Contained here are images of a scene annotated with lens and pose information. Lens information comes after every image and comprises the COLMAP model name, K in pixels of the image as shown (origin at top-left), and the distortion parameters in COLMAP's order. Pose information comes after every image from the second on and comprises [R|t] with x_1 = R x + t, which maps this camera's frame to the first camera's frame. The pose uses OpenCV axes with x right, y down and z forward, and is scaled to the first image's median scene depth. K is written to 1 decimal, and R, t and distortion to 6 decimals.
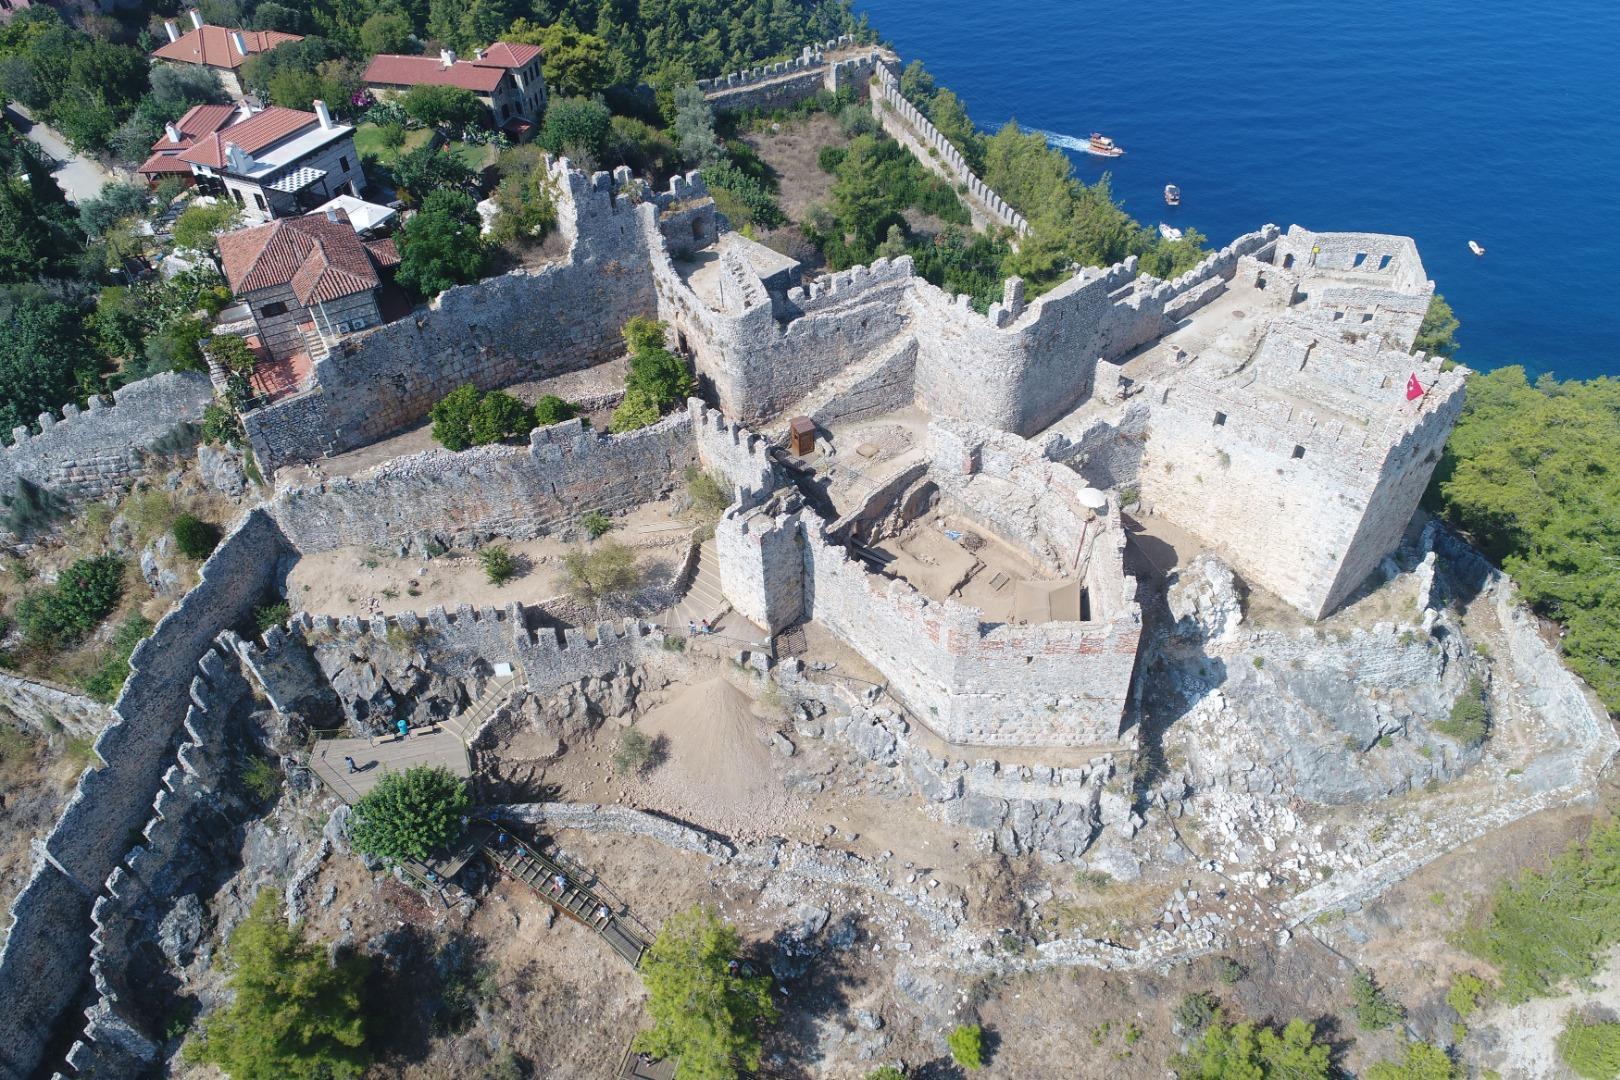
lens RADIAL K [[1117.8, 0, 810.7], [0, 1117.8, 540.5], [0, 0, 1]] dist [0.009933, 0.000944]
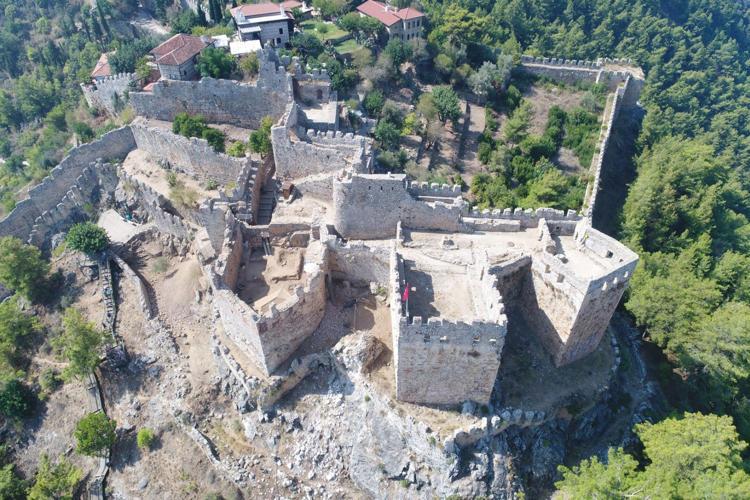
lens RADIAL K [[517.5, 0, 375.3], [0, 517.5, 249.6], [0, 0, 1]] dist [0.009933, 0.000944]
pose [[0.710222, 0.484593, -0.510641, 0.755482], [-0.481850, 0.863453, 0.149230, -0.249205], [0.513231, 0.140066, 0.846744, 0.249381]]
